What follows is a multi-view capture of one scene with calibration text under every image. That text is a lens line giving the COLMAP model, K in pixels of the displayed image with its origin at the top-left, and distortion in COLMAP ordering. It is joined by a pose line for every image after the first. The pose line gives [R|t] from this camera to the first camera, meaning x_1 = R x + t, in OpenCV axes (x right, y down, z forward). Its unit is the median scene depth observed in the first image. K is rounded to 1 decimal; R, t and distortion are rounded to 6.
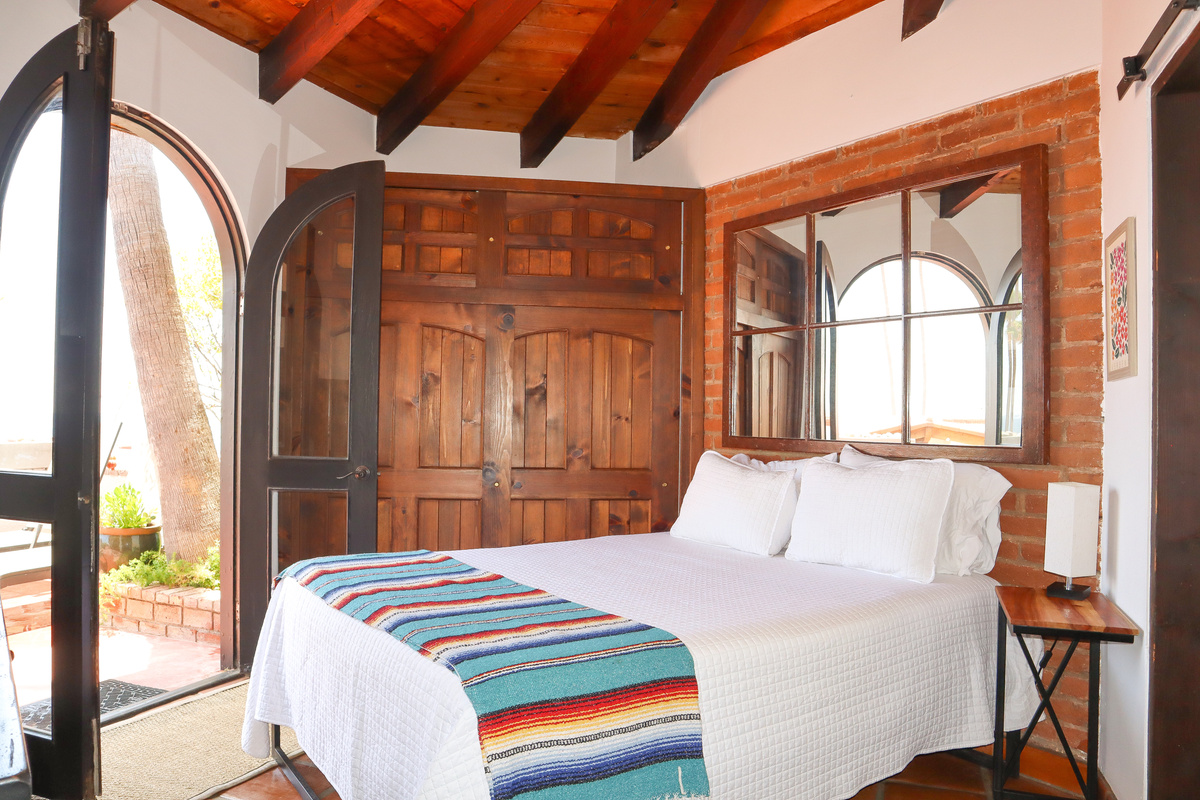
lens RADIAL K [[831.4, 0, 599.1], [0, 831.4, 409.9], [0, 0, 1]] dist [-0.130079, 0.082757]
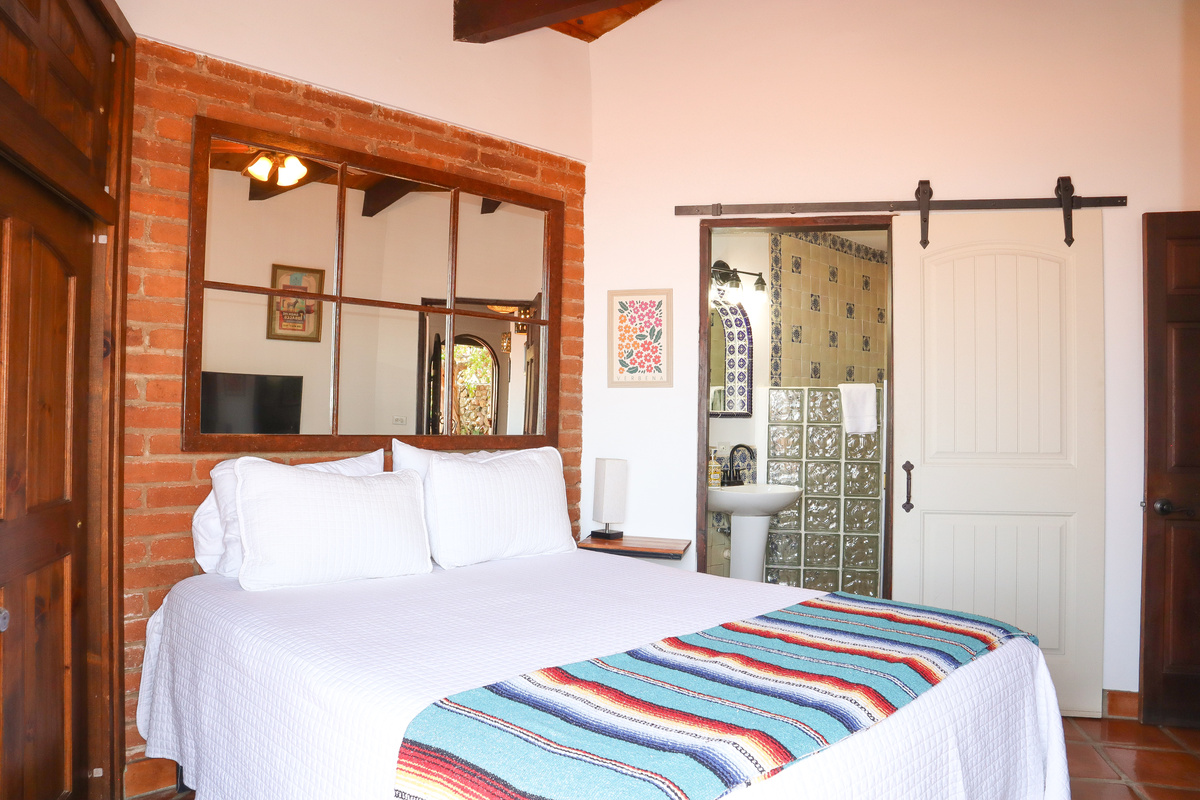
lens RADIAL K [[831.4, 0, 599.1], [0, 831.4, 409.9], [0, 0, 1]] dist [-0.130079, 0.082757]
pose [[-0.149751, -0.014161, 0.988622, -0.692194], [-0.031933, 0.999445, 0.009479, -0.006872], [-0.988208, -0.030150, -0.150121, 0.986643]]
